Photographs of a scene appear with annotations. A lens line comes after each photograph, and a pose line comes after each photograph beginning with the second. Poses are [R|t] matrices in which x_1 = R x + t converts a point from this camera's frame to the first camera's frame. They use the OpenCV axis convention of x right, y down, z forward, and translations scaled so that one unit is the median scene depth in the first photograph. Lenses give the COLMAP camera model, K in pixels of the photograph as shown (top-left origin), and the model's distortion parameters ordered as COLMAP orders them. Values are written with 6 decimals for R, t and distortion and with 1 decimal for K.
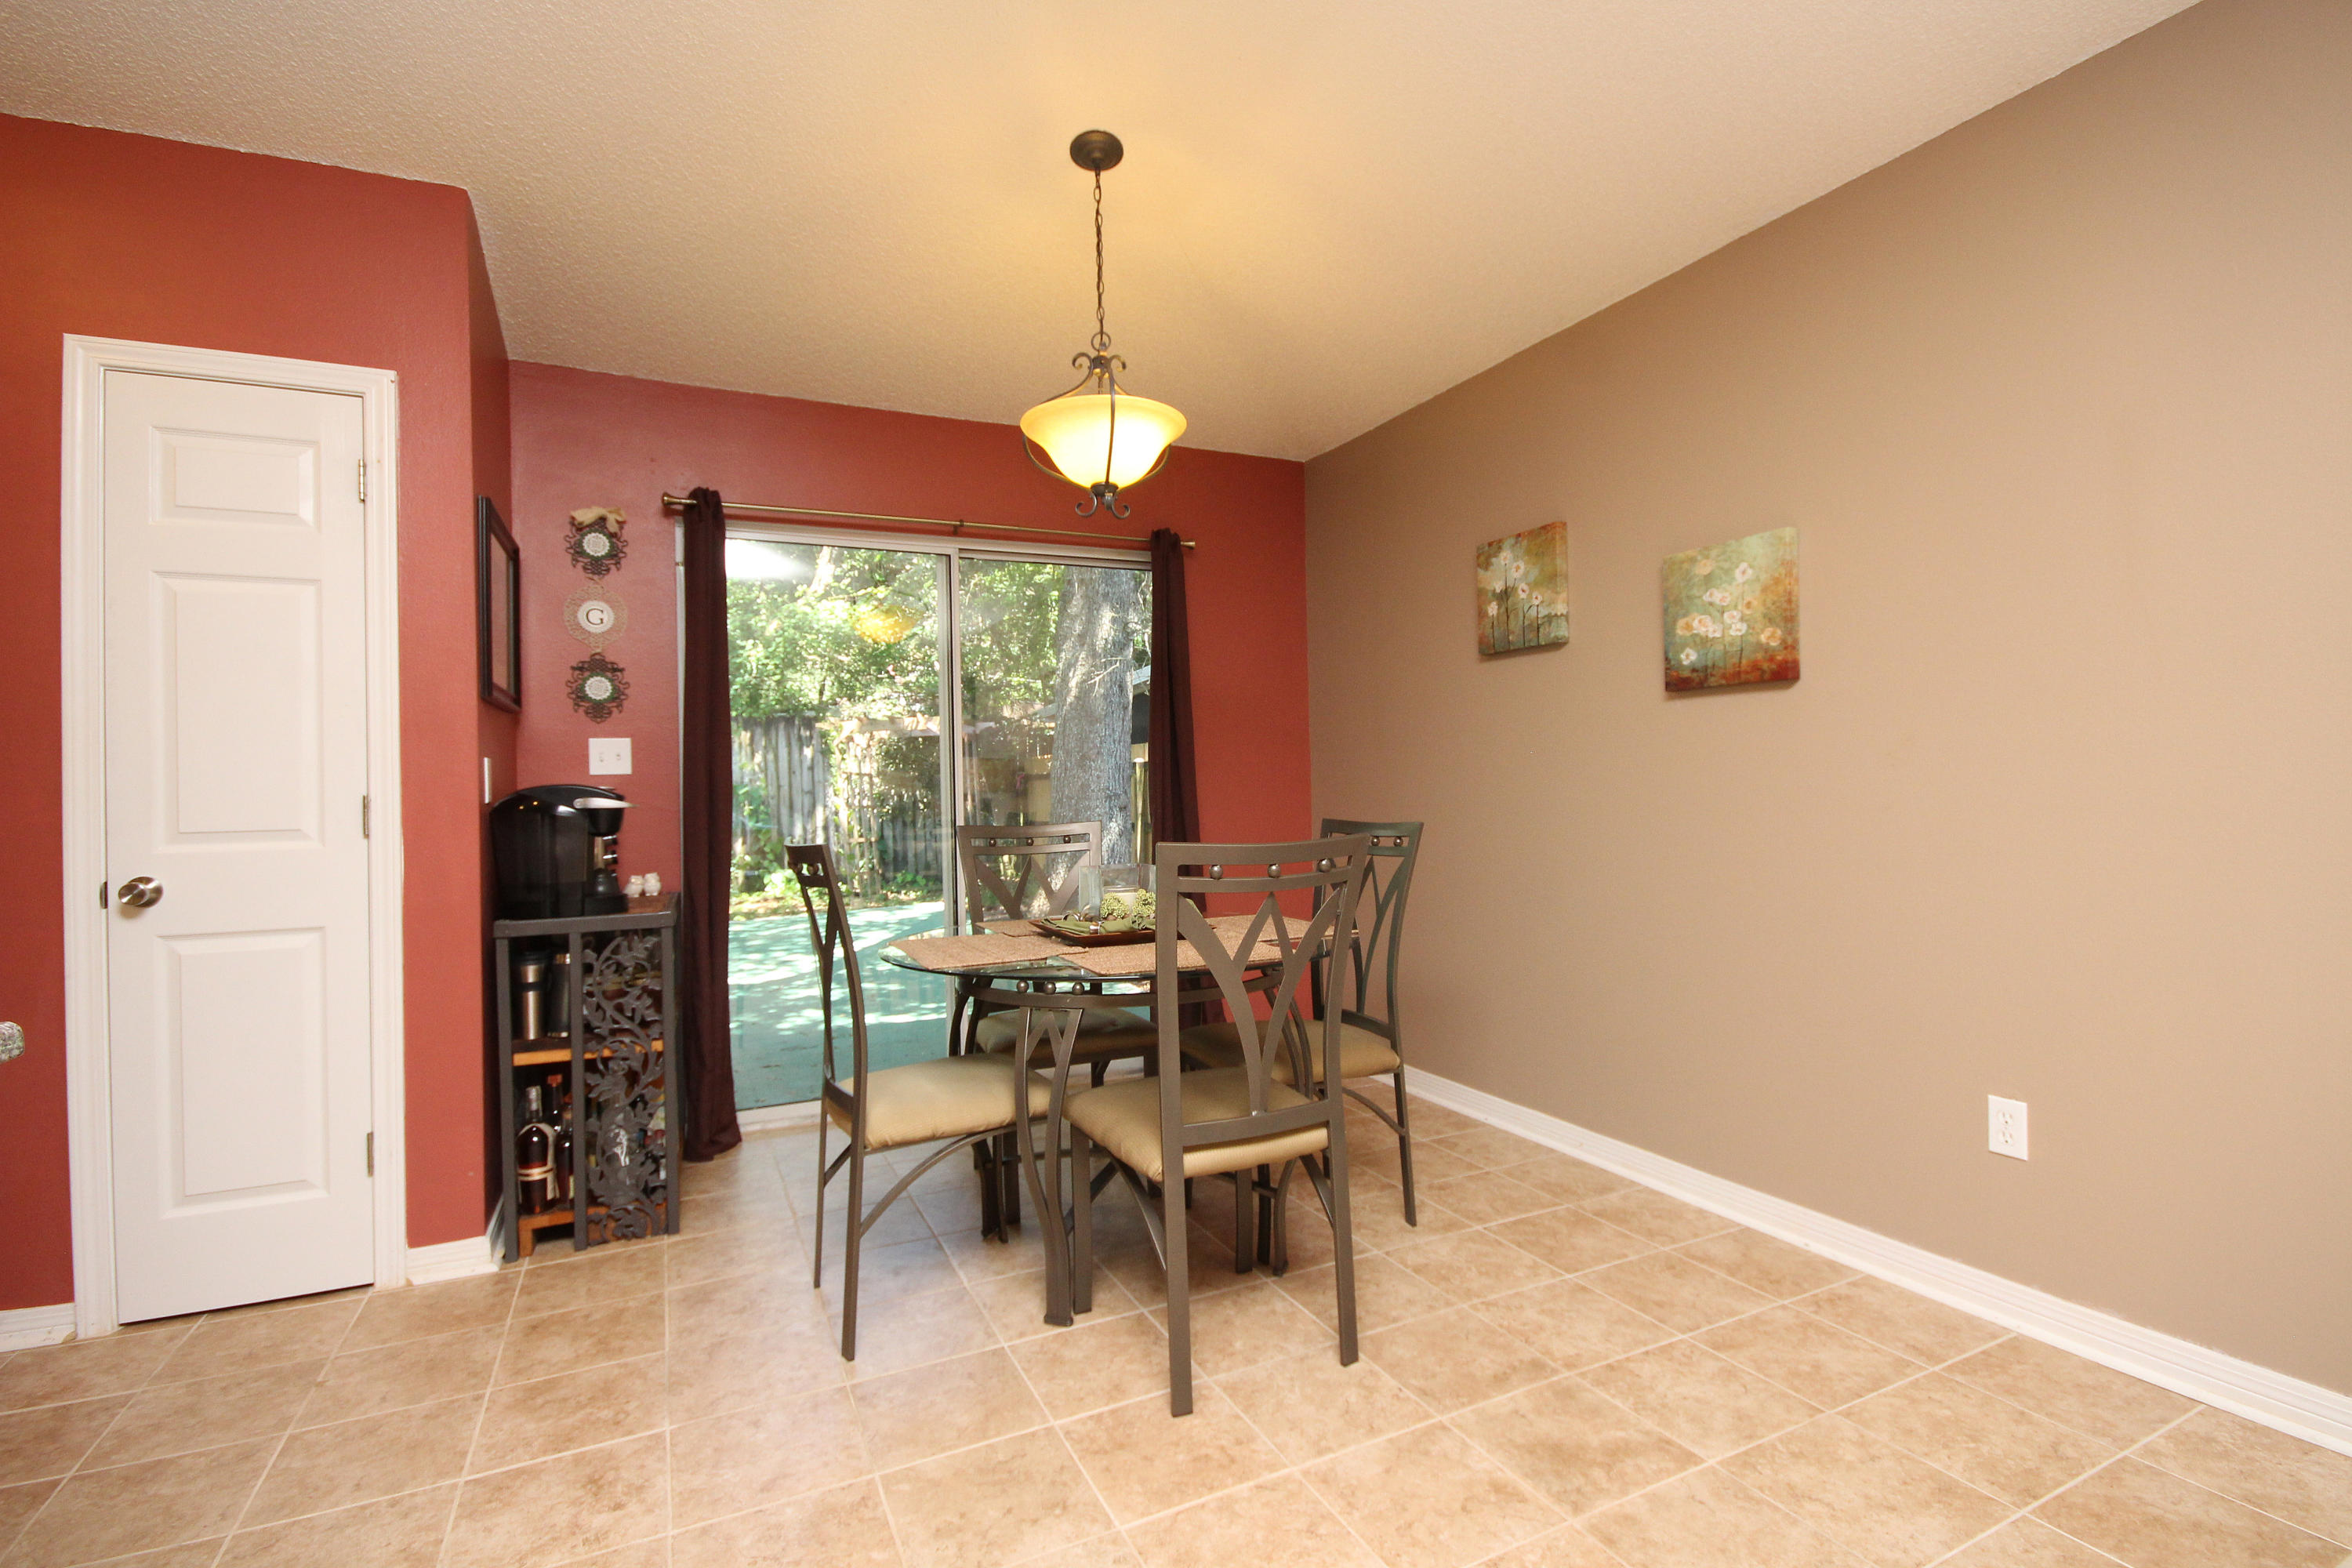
lens RADIAL K [[1072.1, 0, 1196.4], [0, 1072.1, 789.2], [0, 0, 1]] dist [0.000228, -0.008548]
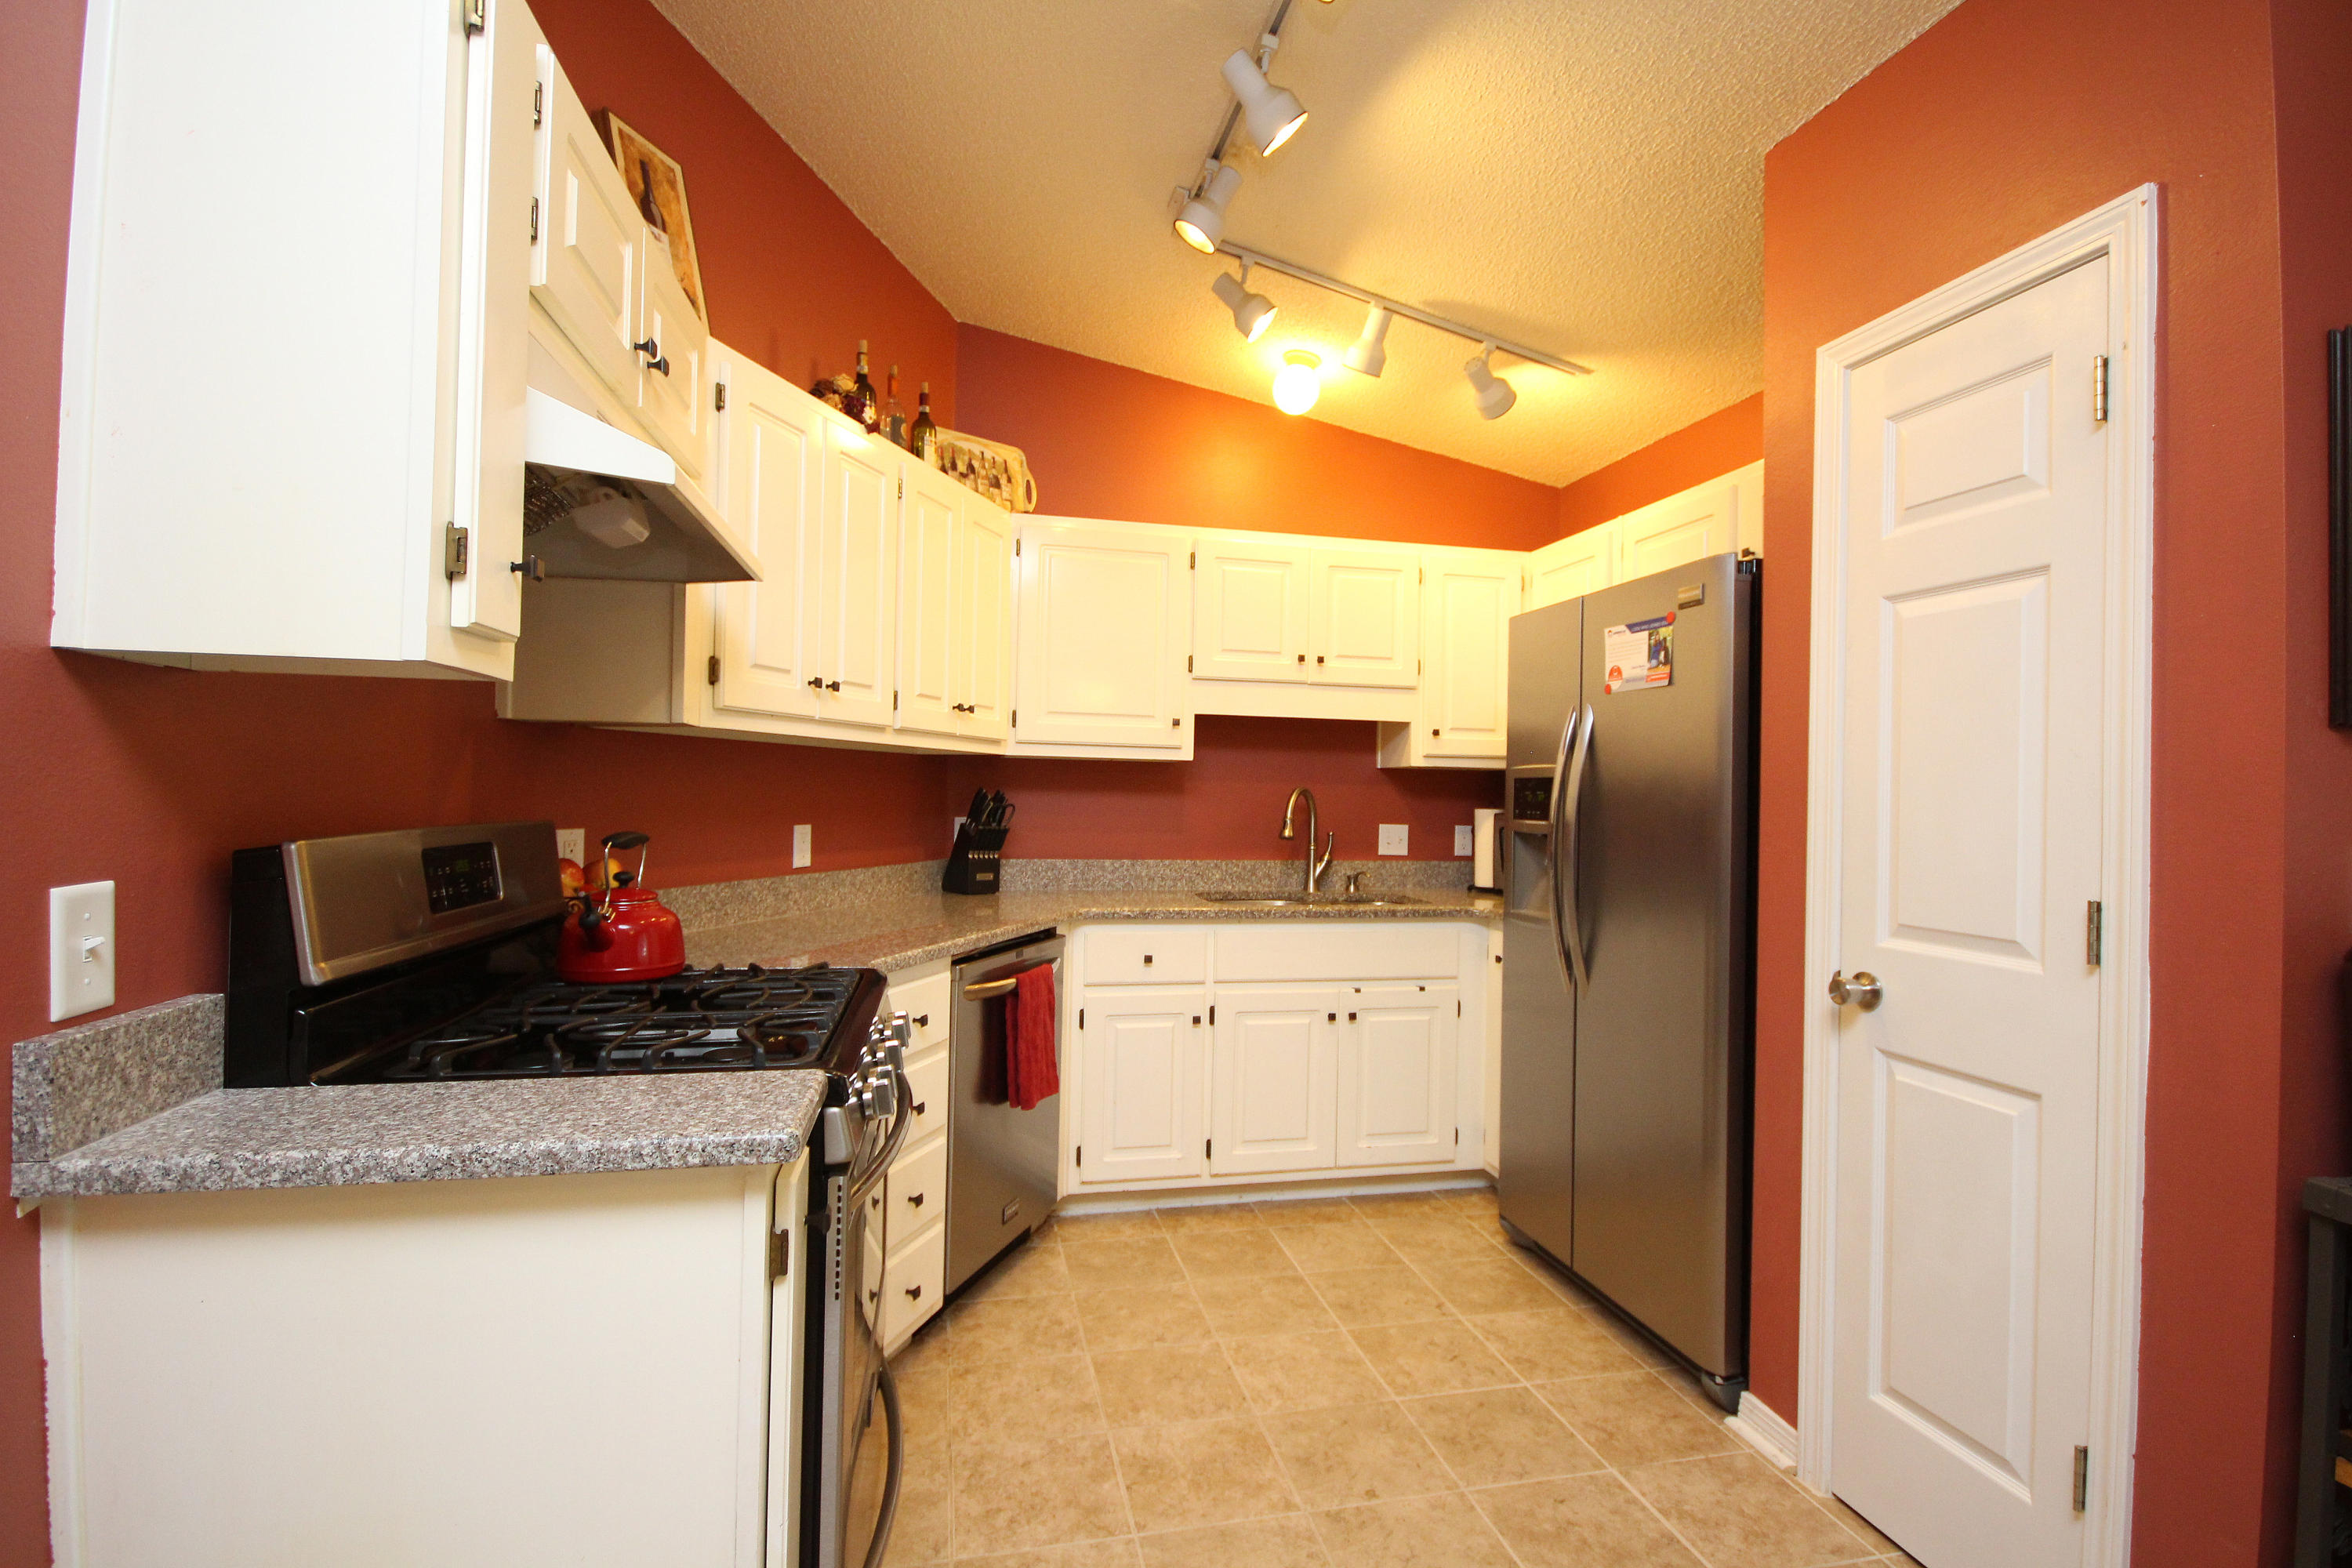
lens RADIAL K [[1082.6, 0, 1184.4], [0, 1082.6, 781.3], [0, 0, 1]] dist [0.001254, 0.000158]
pose [[-0.249137, 0.001988, -0.968466, -0.039489], [-0.018326, 0.999809, 0.006766, -0.053275], [0.968295, 0.019434, -0.249053, 0.597105]]
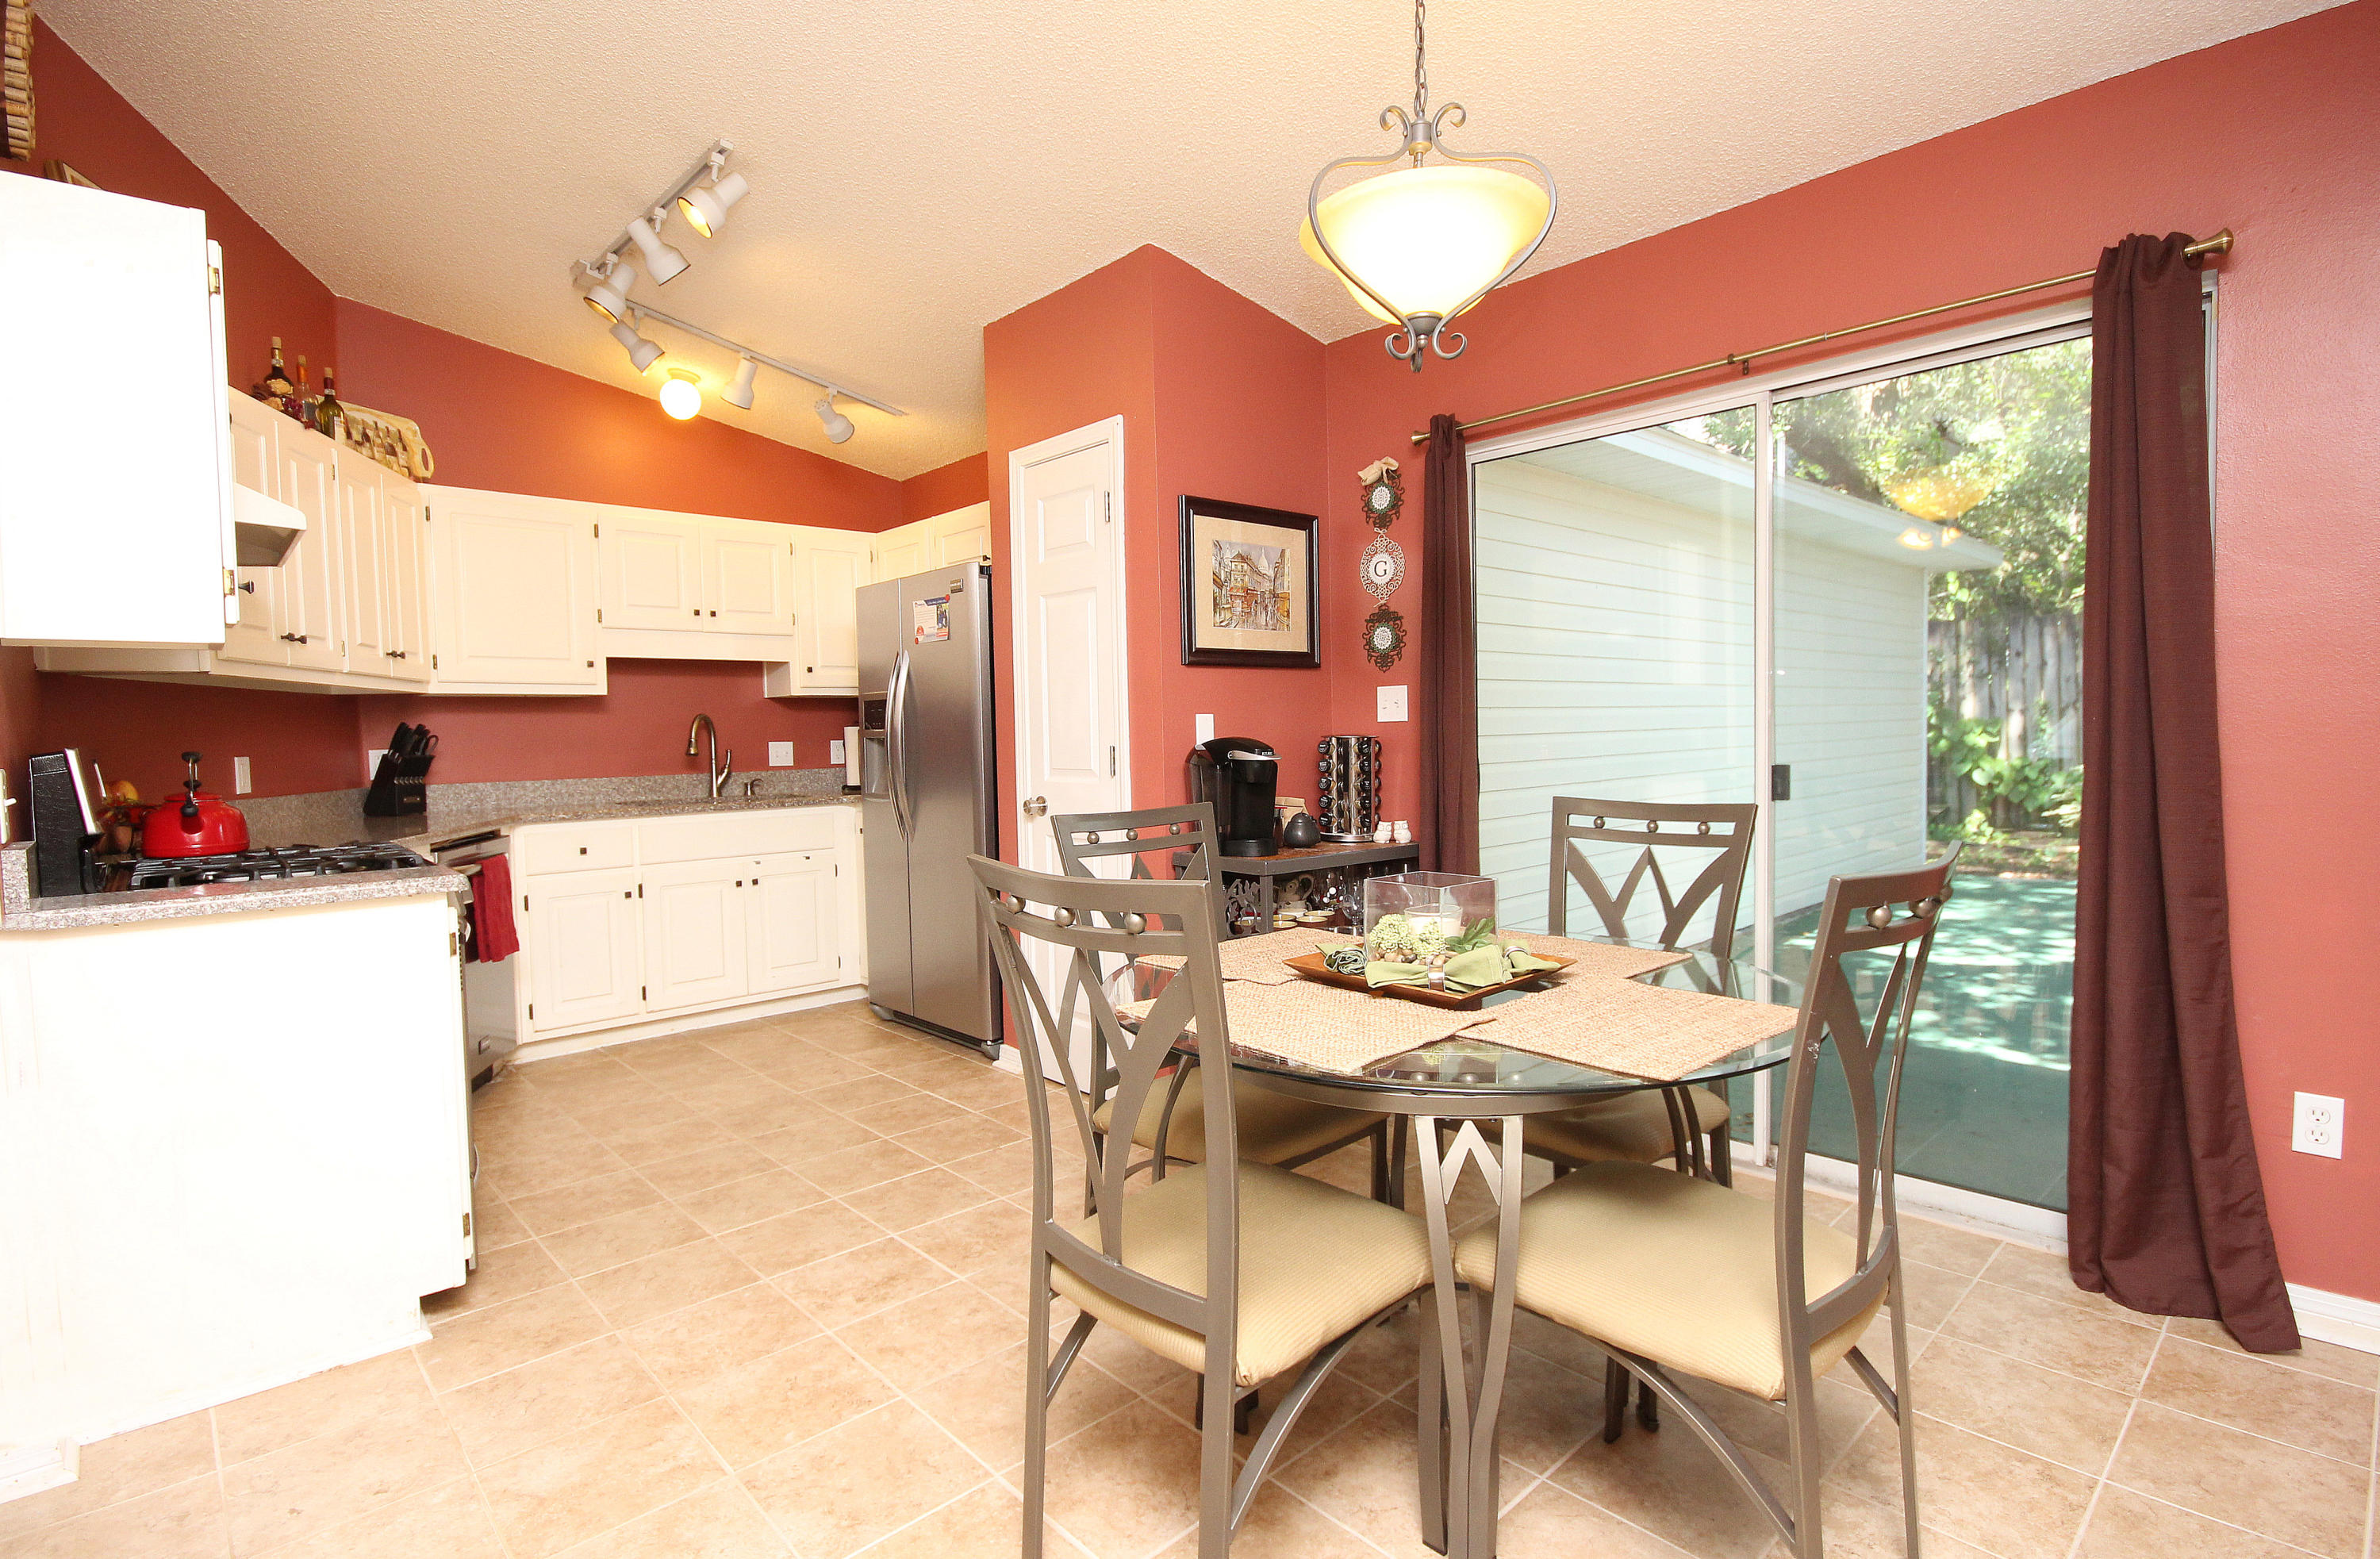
lens RADIAL K [[1140.4, 0, 1199.6], [0, 1140.4, 775.3], [0, 0, 1]] dist [-0.000690, 0.000561]
pose [[0.280153, 0.051049, -0.958597, 0.572919], [0.013873, 0.998265, 0.057216, -0.034731], [0.959855, -0.029328, 0.278959, 0.651368]]
